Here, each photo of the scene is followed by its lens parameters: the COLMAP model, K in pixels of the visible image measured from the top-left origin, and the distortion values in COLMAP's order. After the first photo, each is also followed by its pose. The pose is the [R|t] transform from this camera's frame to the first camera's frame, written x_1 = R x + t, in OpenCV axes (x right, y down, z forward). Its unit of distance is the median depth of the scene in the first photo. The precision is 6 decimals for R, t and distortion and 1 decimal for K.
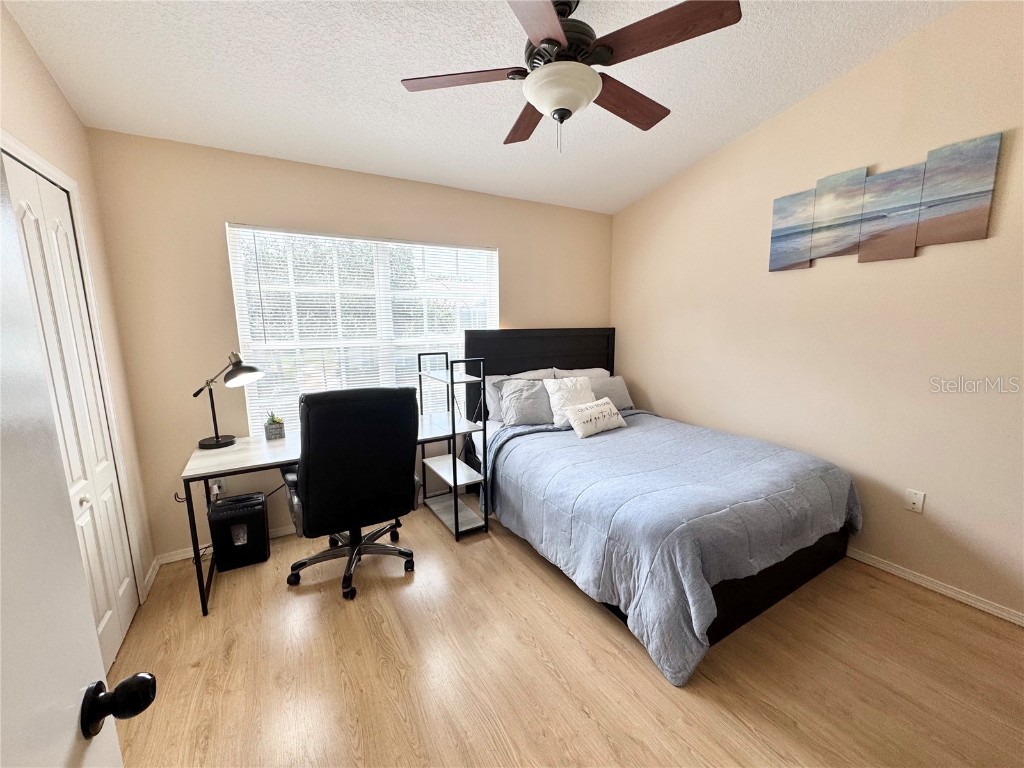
lens RADIAL K [[408.4, 0, 513.0], [0, 408.4, 384.8], [0, 0, 1]] dist [-0.002209, 0.000006]
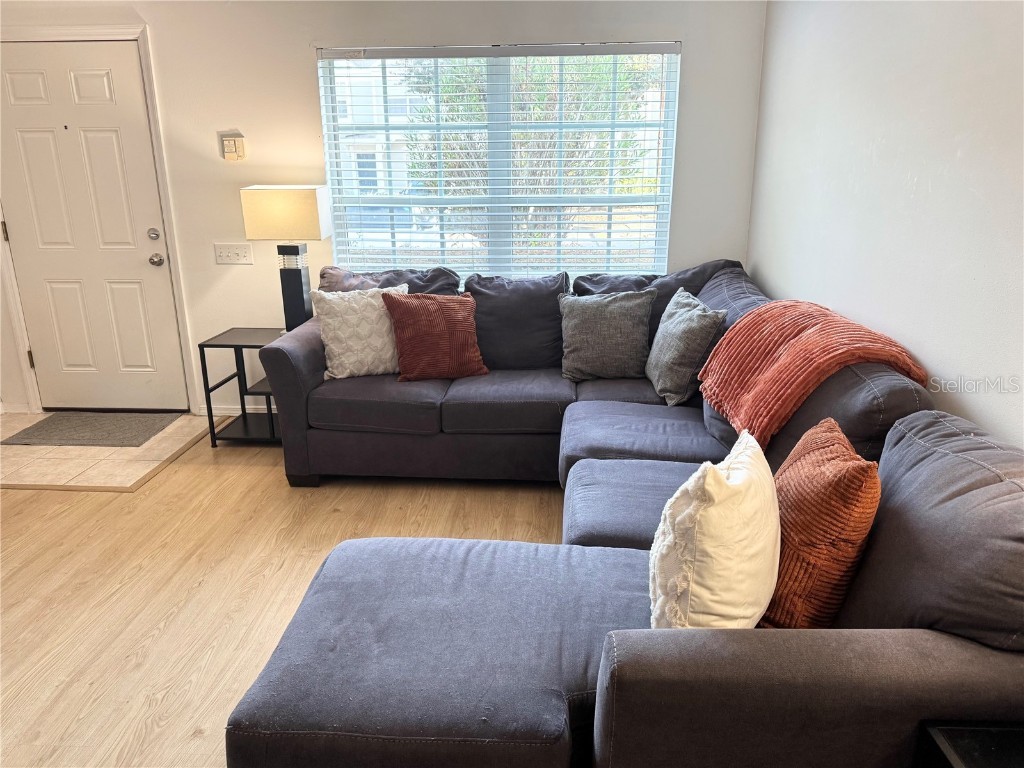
lens RADIAL K [[723.9, 0, 514.1], [0, 723.9, 386.2], [0, 0, 1]] dist [0.088766, -0.119267]
pose [[-0.830690, -0.153656, 0.535111, -0.845578], [0.099572, 0.904658, 0.414343, -0.191110], [-0.547759, 0.397473, -0.736190, 1.271471]]
